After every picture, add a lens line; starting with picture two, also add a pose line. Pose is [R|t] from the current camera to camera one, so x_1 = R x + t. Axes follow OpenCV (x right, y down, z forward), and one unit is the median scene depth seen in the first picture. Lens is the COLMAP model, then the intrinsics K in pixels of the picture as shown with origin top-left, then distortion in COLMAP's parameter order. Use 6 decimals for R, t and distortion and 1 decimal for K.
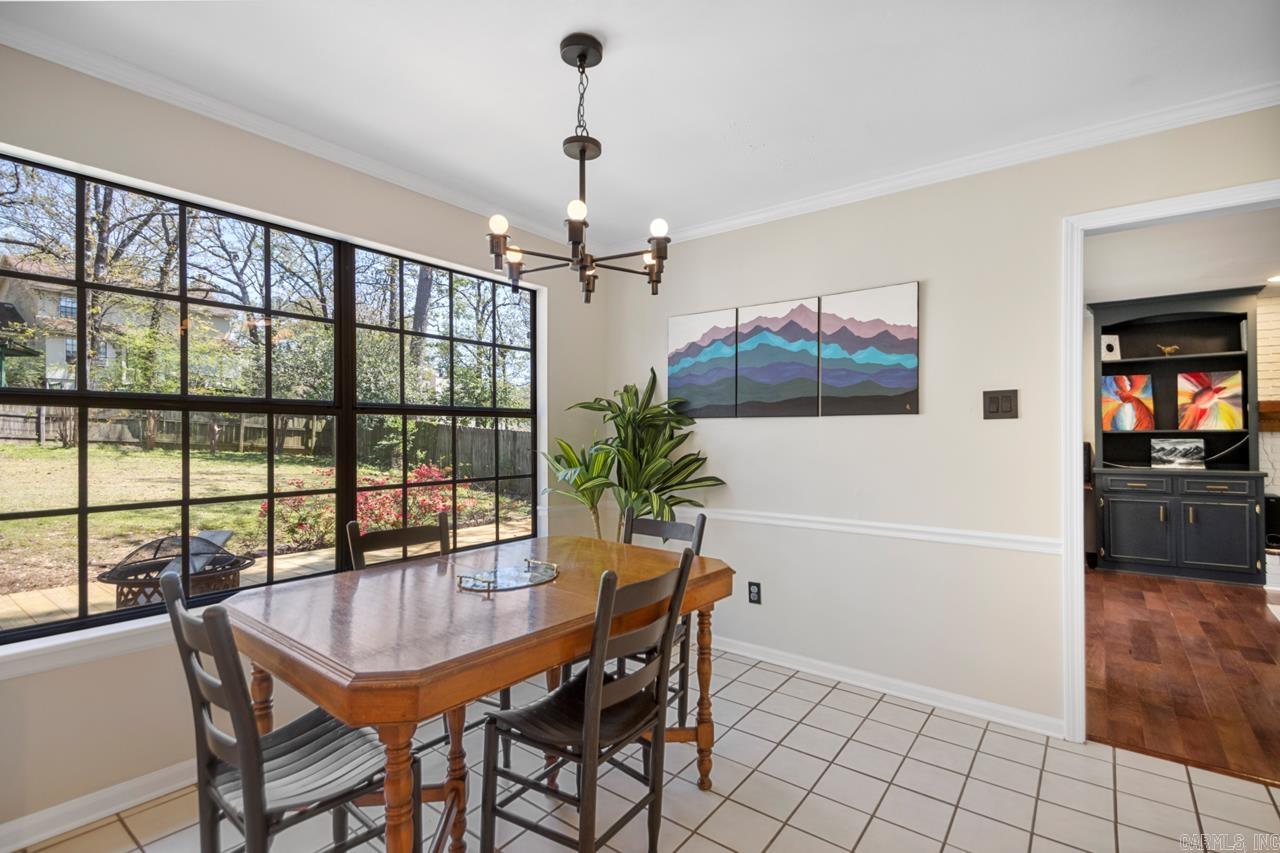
lens RADIAL K [[595.0, 0, 663.9], [0, 595.0, 431.7], [0, 0, 1]] dist [0.001960, -0.000367]
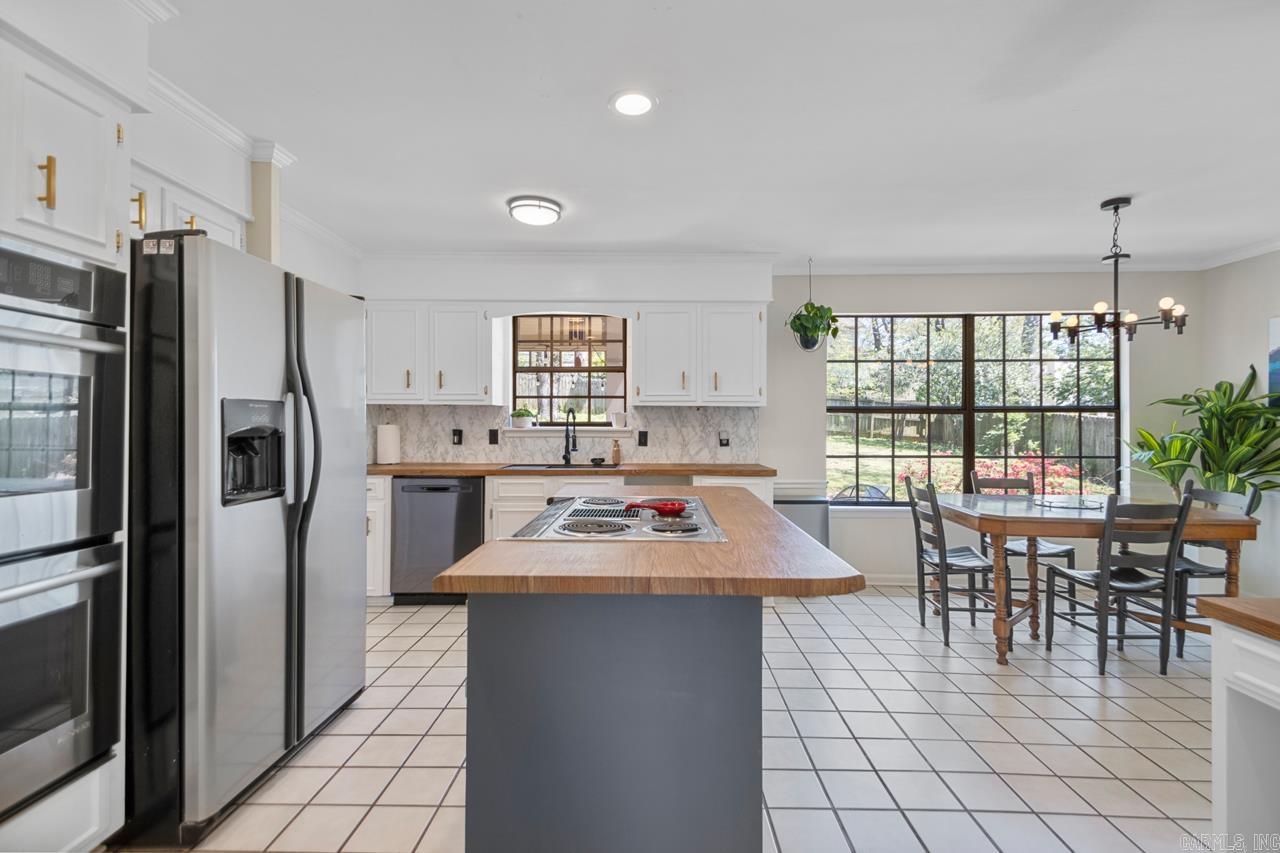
lens RADIAL K [[607.3, 0, 637.0], [0, 607.3, 425.5], [0, 0, 1]] dist [0.024315, -0.000602]
pose [[0.568391, 0.002553, -0.822754, 0.301006], [0.002907, 0.999983, 0.005111, -0.004619], [0.822753, -0.005297, 0.568374, -0.638461]]
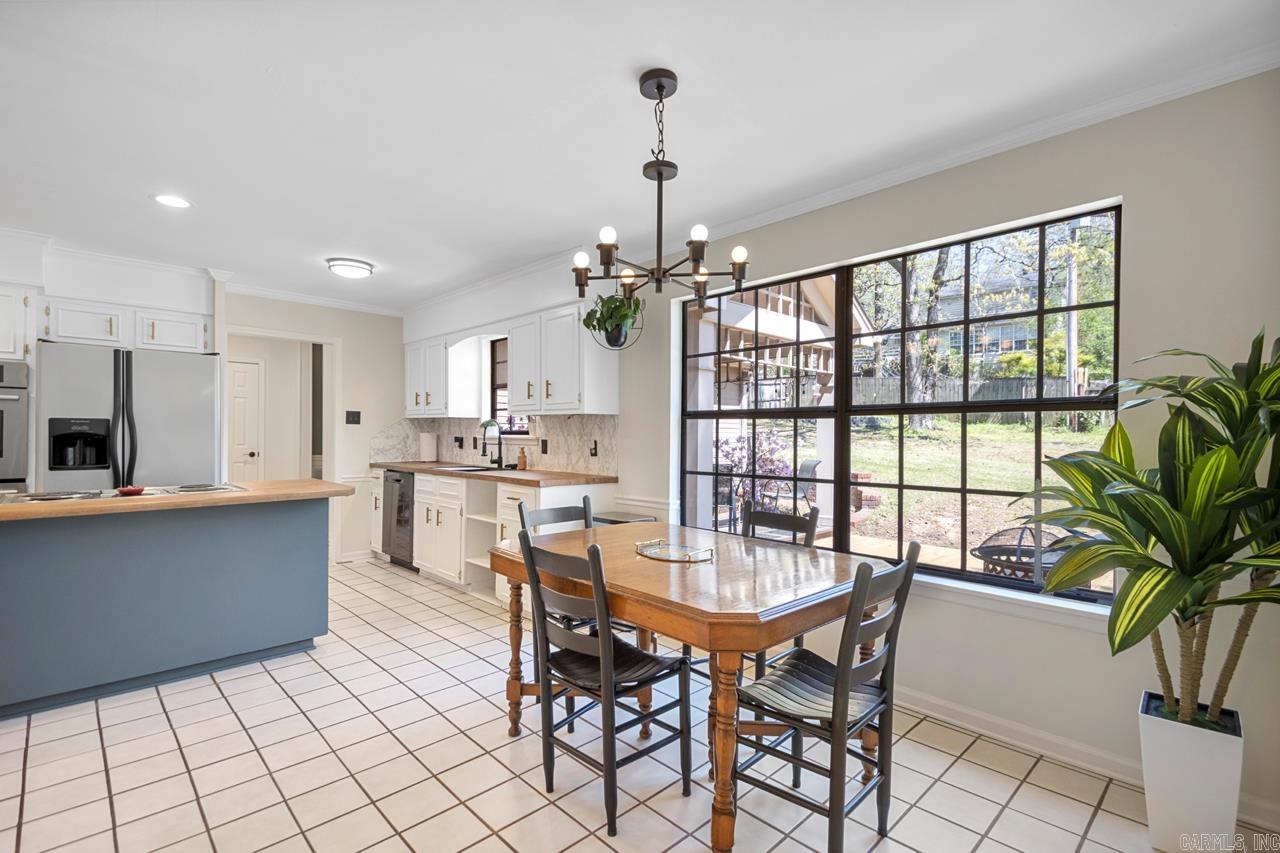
lens RADIAL K [[595.0, 0, 663.9], [0, 595.0, 431.7], [0, 0, 1]] dist [0.001960, -0.000367]
pose [[-0.158413, 0.000697, -0.987373, 0.514538], [0.005811, 0.999983, -0.000227, -0.001069], [0.987356, -0.005773, -0.158414, 0.650549]]
